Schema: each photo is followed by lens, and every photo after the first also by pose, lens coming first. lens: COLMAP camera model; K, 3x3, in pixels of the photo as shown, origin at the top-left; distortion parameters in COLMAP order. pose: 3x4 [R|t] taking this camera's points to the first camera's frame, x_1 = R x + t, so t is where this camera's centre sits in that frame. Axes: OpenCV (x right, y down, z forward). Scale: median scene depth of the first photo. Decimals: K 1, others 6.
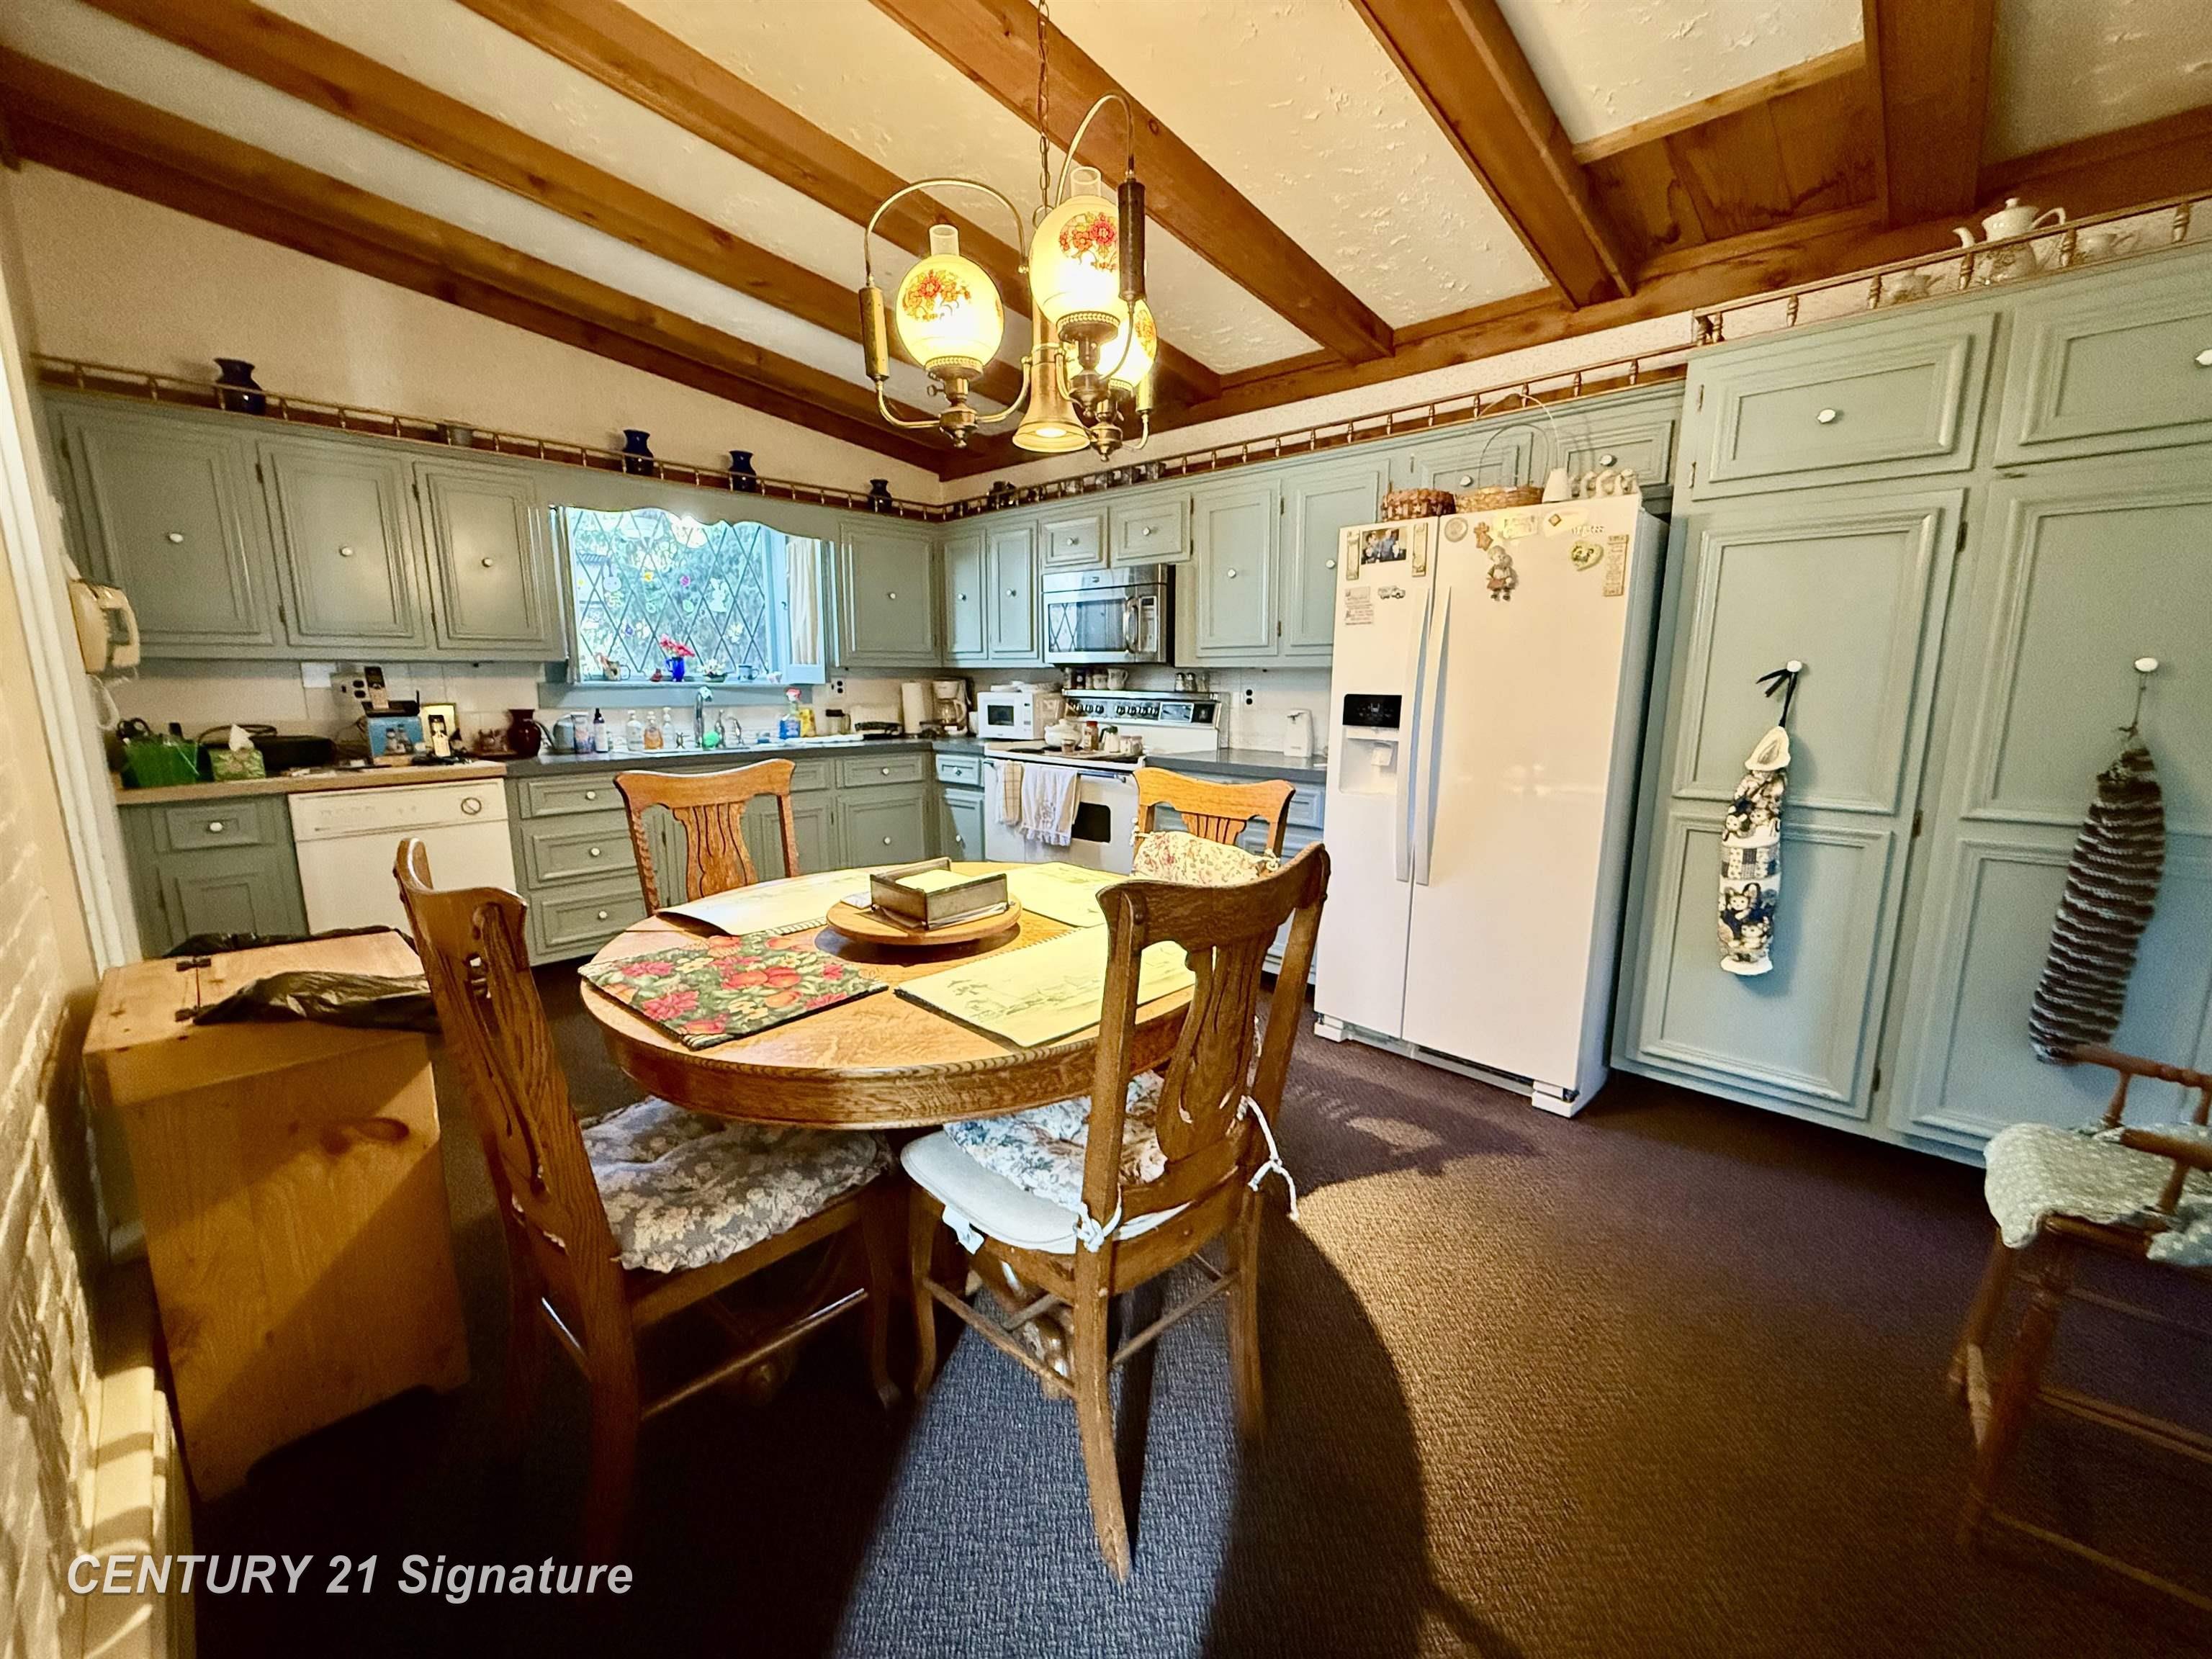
lens RADIAL K [[904.6, 0, 1114.7], [0, 904.6, 830.2], [0, 0, 1]] dist [-0.002272, -0.000585]
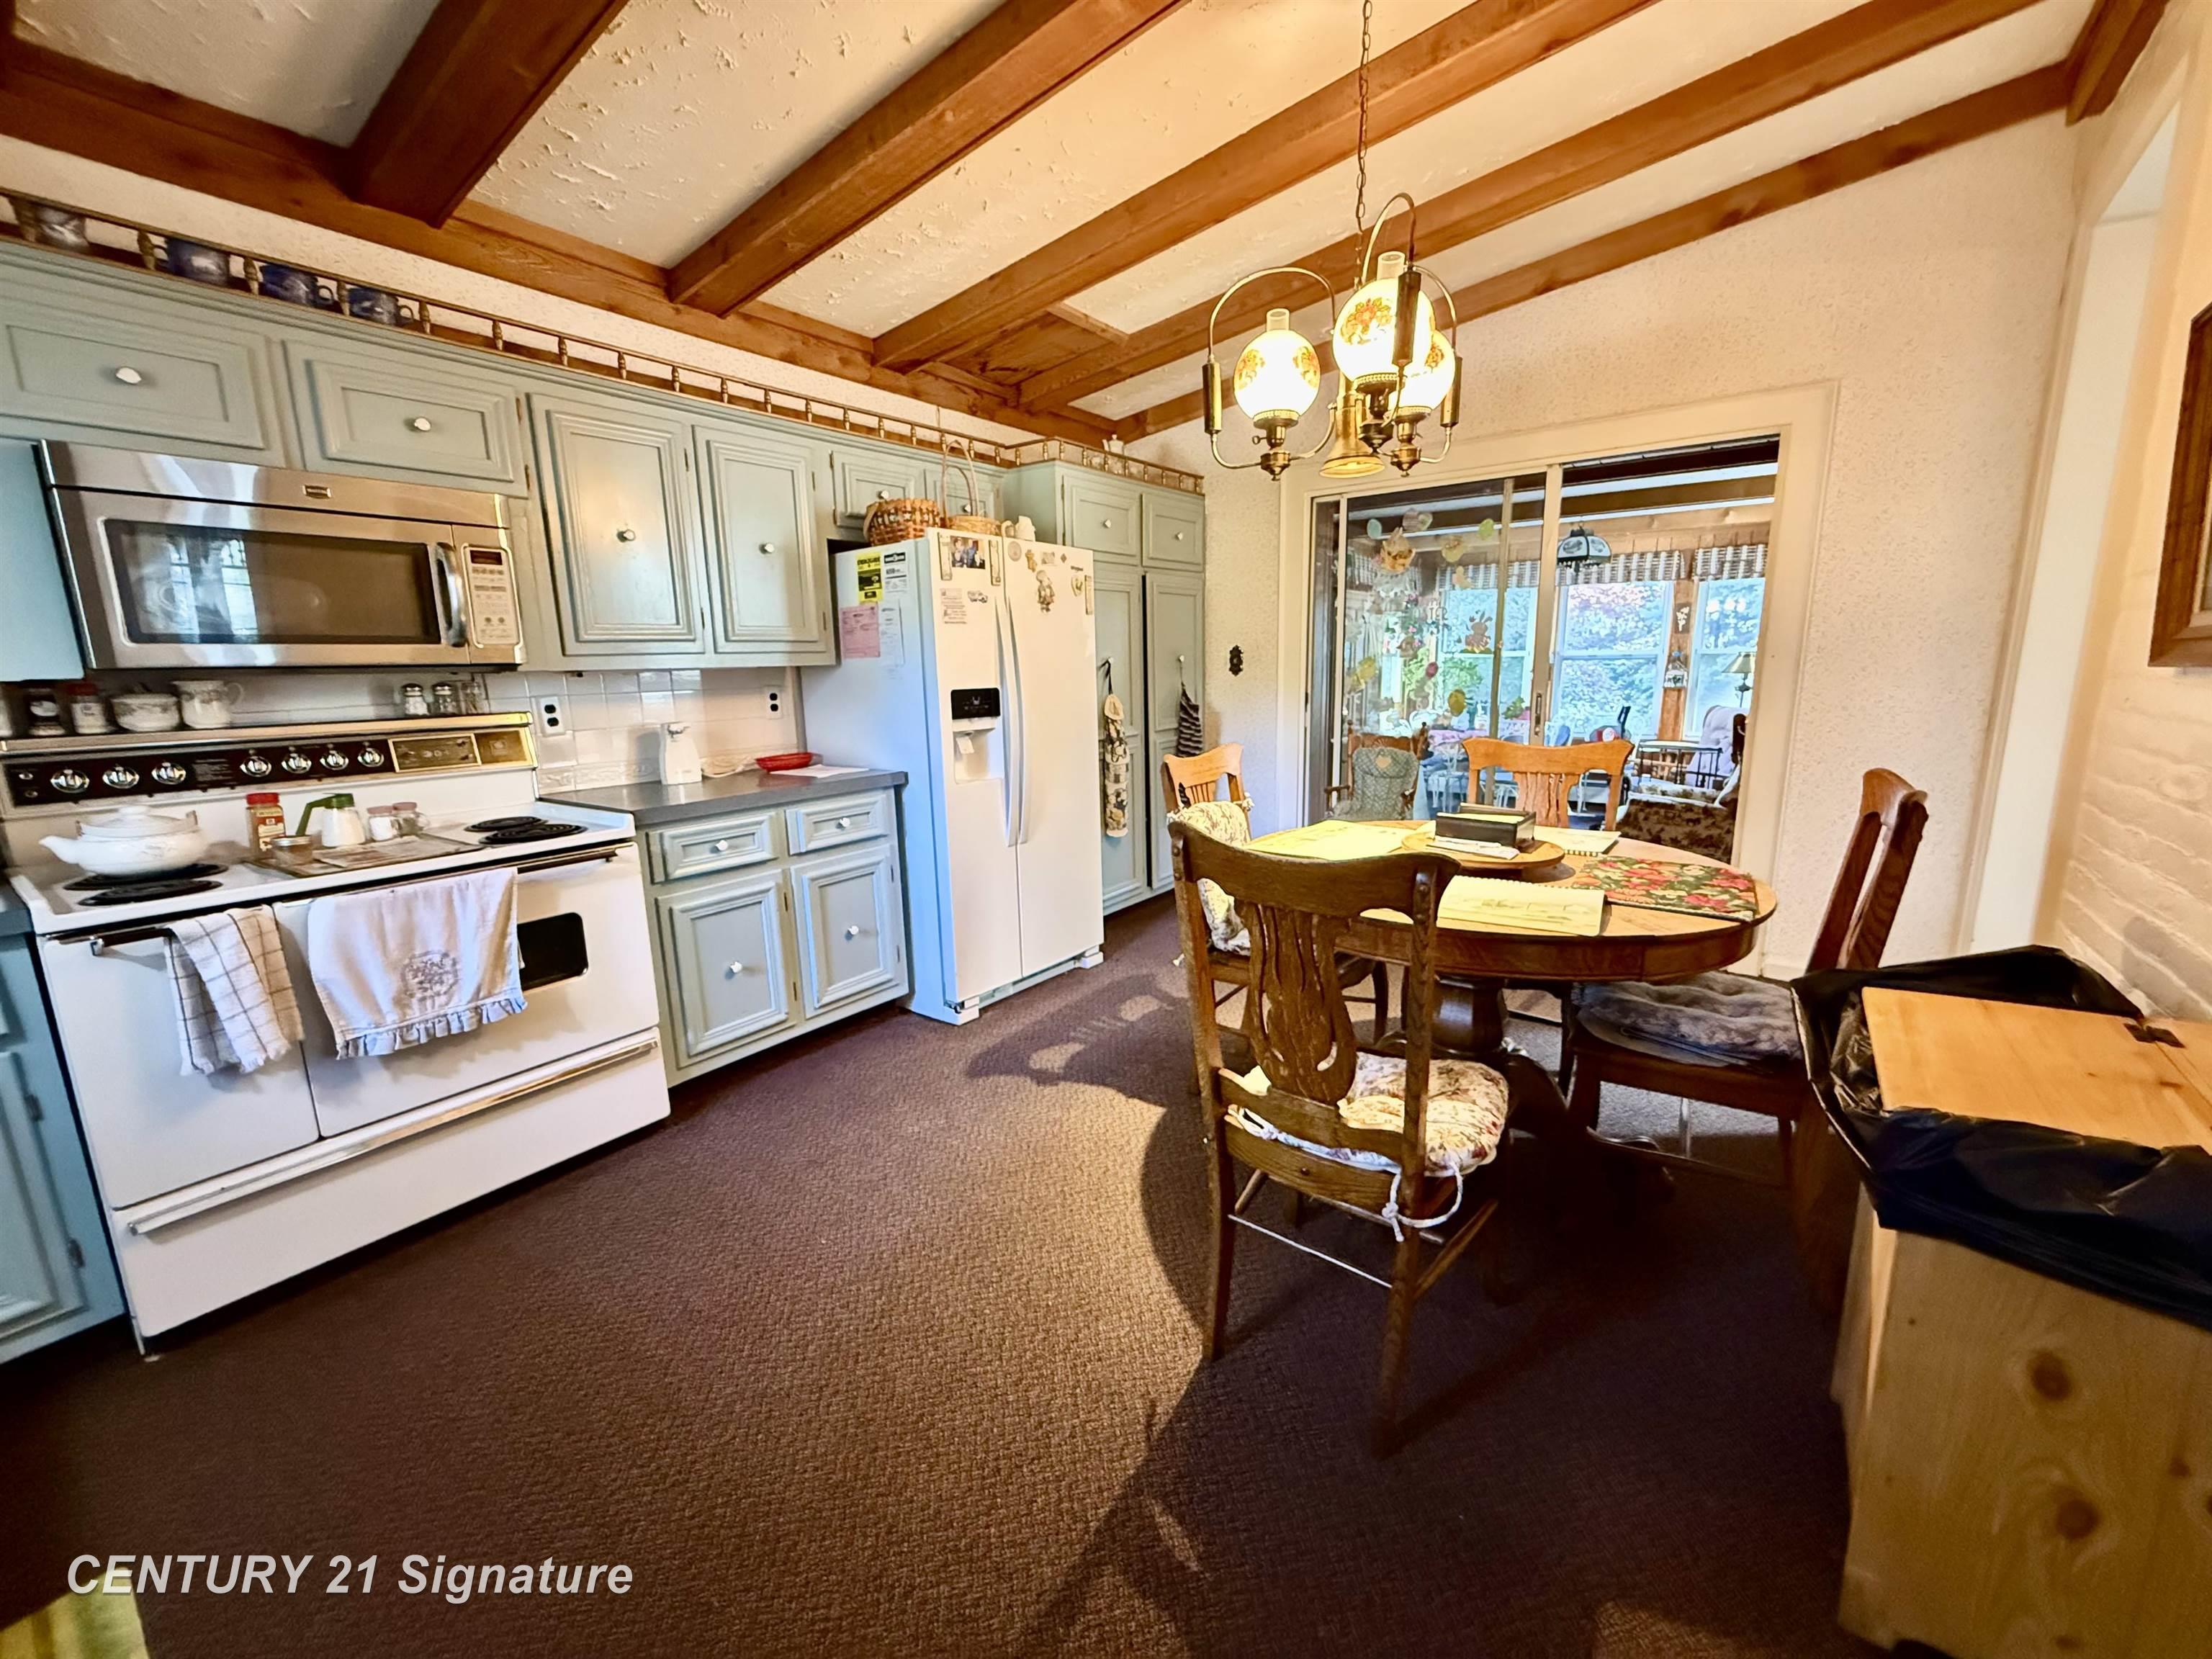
lens RADIAL K [[904.6, 0, 1104.5], [0, 904.6, 830.4], [0, 0, 1]] dist [-0.002272, -0.000585]
pose [[-0.121189, -0.181654, 0.975866, -0.833681], [0.196743, 0.959213, 0.202986, -0.176206], [-0.972937, 0.216595, -0.080507, 0.970409]]
